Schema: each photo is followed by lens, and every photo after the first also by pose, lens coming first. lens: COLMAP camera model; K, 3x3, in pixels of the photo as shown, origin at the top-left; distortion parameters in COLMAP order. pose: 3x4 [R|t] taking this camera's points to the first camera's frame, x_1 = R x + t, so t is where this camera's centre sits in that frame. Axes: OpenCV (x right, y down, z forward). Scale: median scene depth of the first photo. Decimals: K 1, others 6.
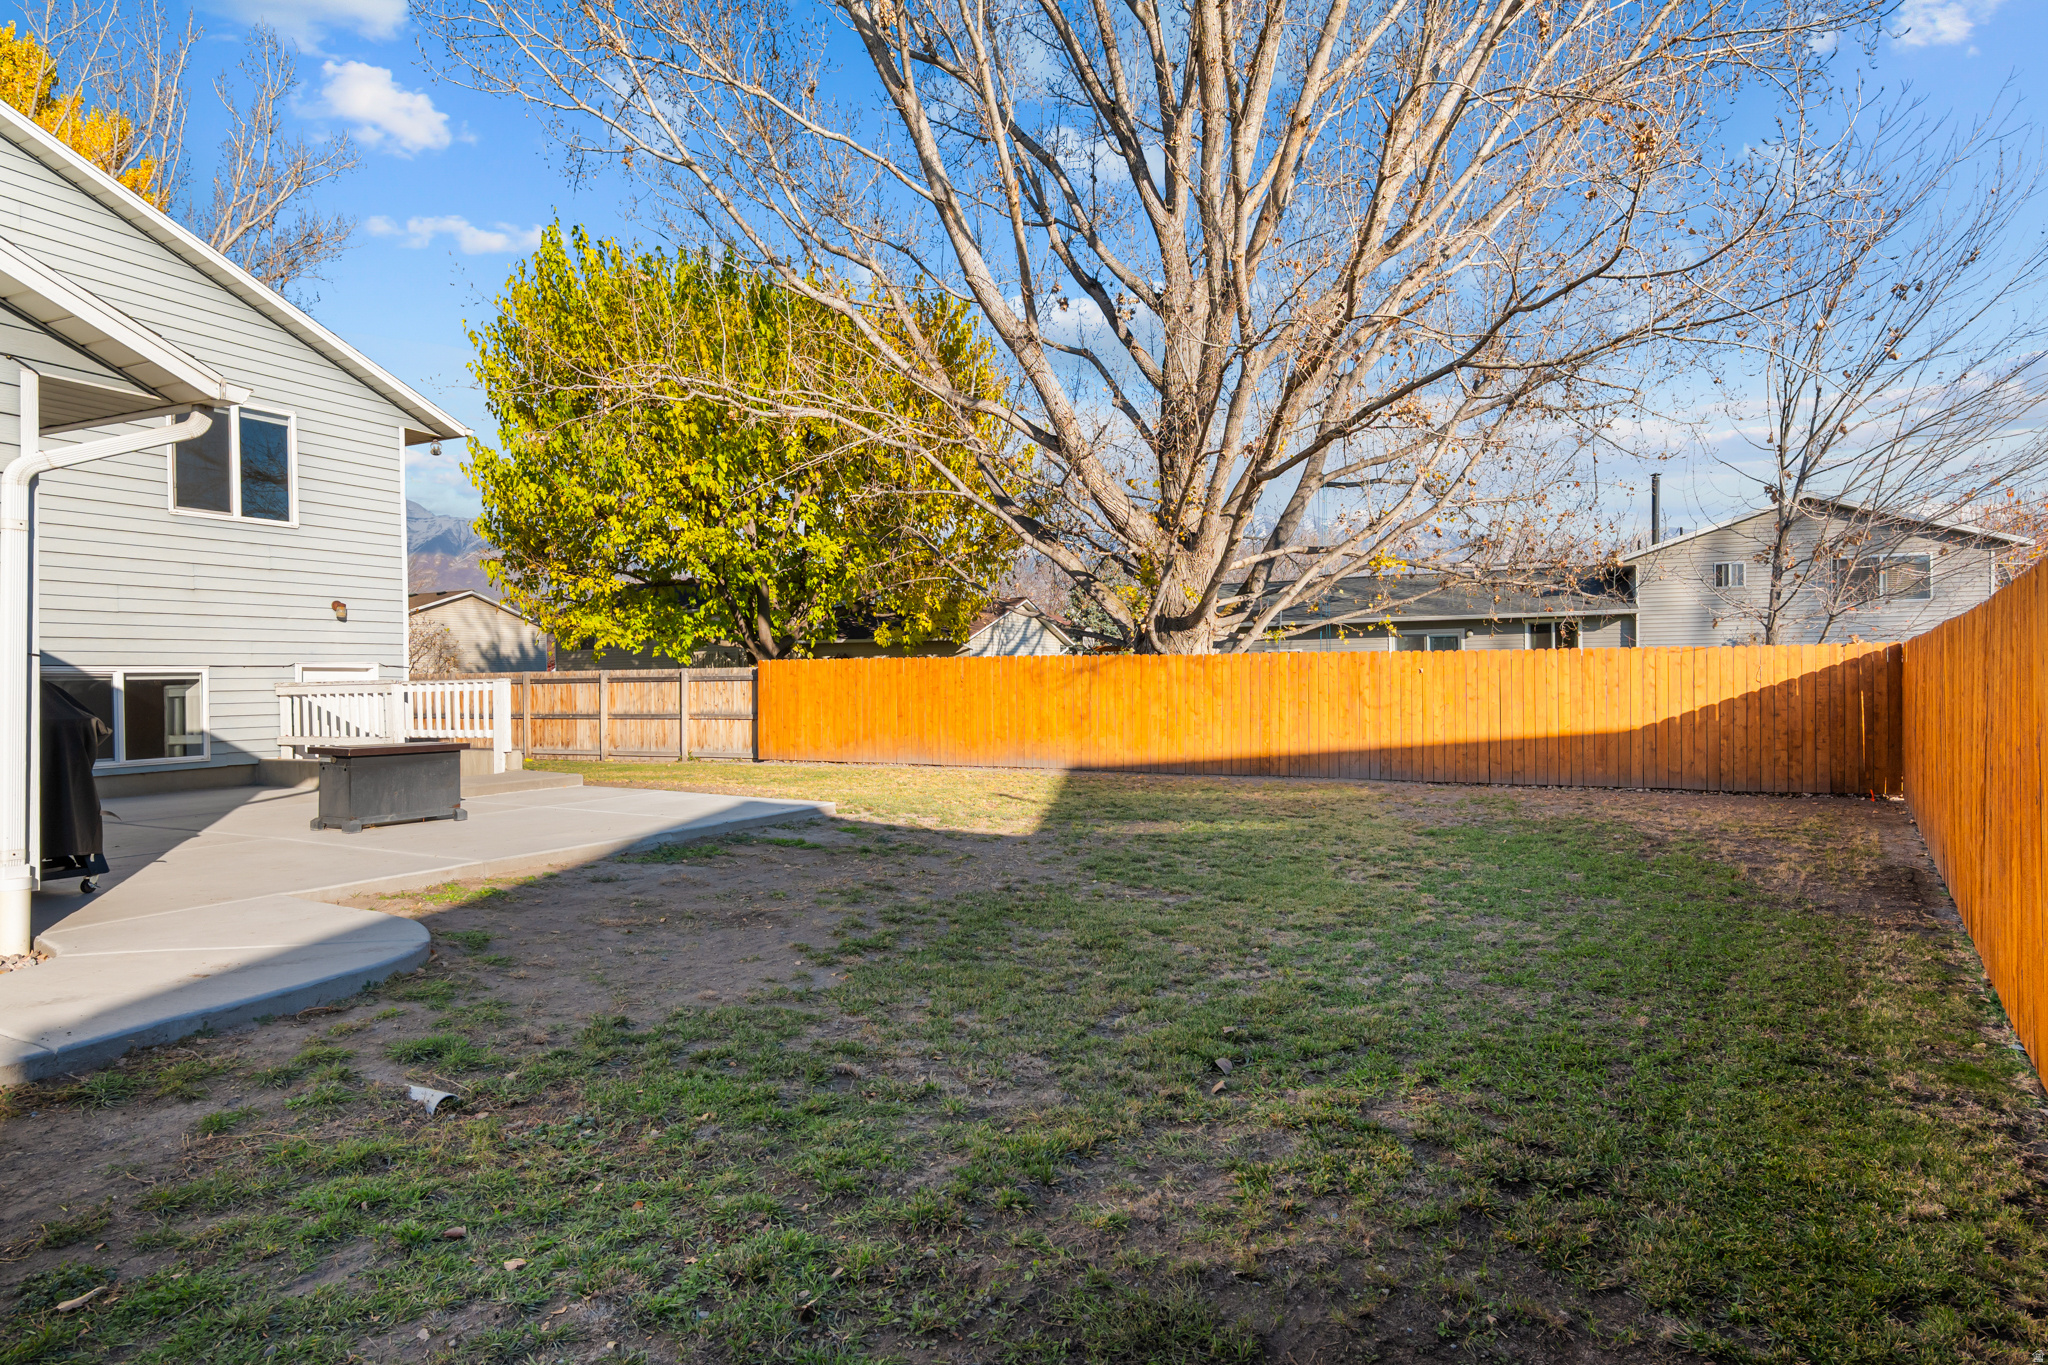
lens RADIAL K [[1088.6, 0, 1026.4], [0, 1088.6, 681.9], [0, 0, 1]] dist [-0.001061, 0.000114]
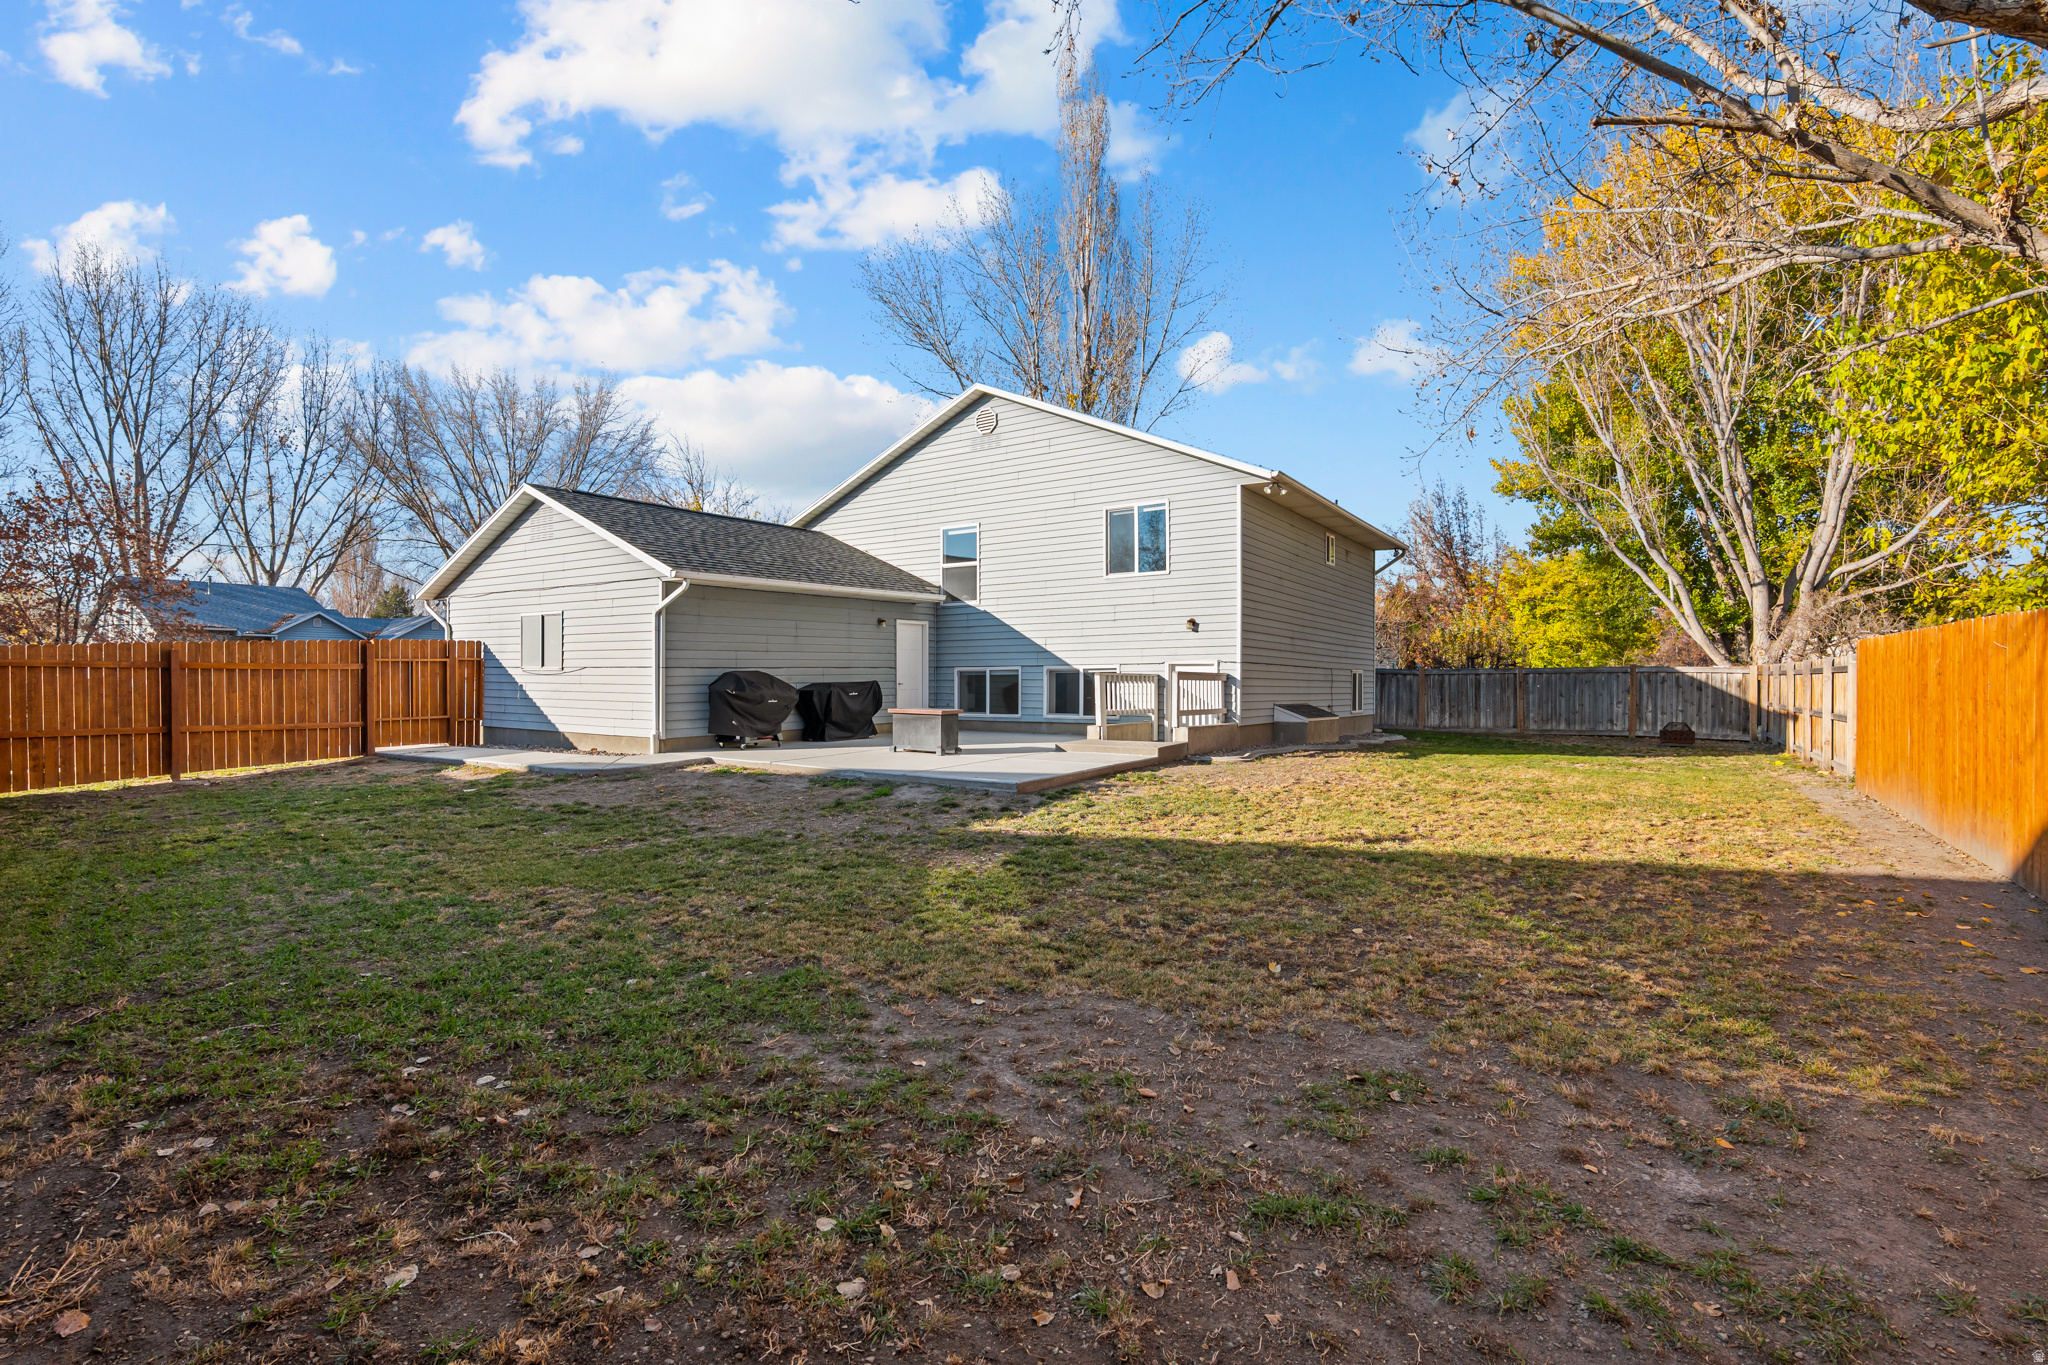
lens RADIAL K [[964.1, 0, 1029.7], [0, 964.1, 682.6], [0, 0, 1]] dist [-0.011135, 0.000668]
pose [[-0.148410, 0.013546, -0.988833, 0.779584], [0.001620, 0.999908, 0.013455, -0.006143], [0.988925, 0.000395, -0.148418, 1.088844]]
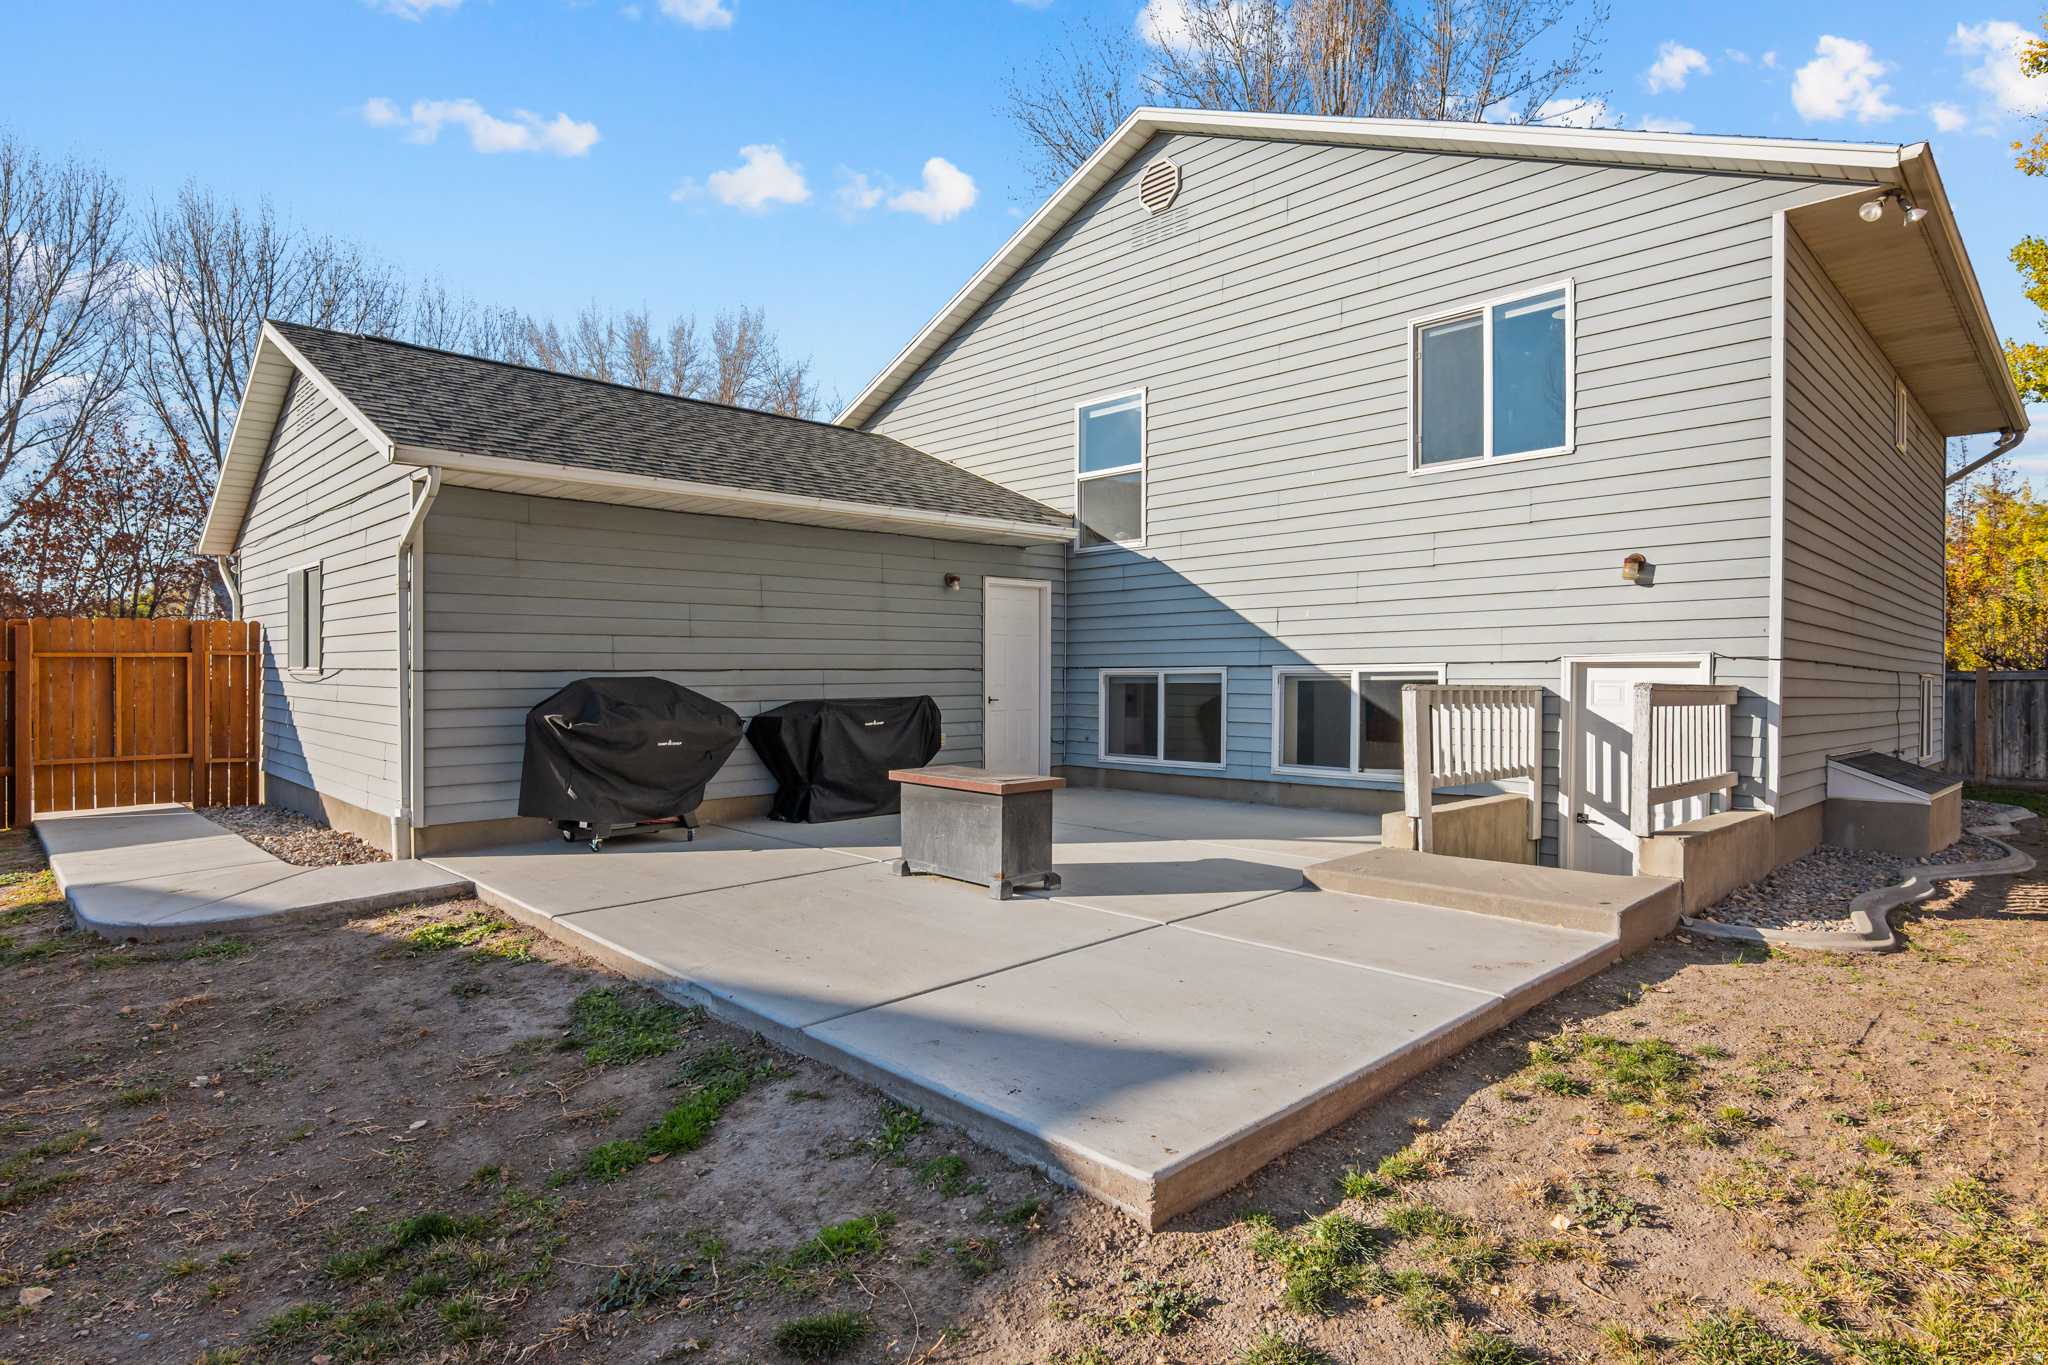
lens RADIAL K [[1088.6, 0, 1031.1], [0, 1088.6, 682.7], [0, 0, 1]] dist [-0.001061, 0.000114]
pose [[-0.345522, 0.013974, -0.938307, 0.079532], [0.000302, 0.999891, 0.014780, -0.011872], [0.938411, 0.004824, -0.345489, 0.993606]]
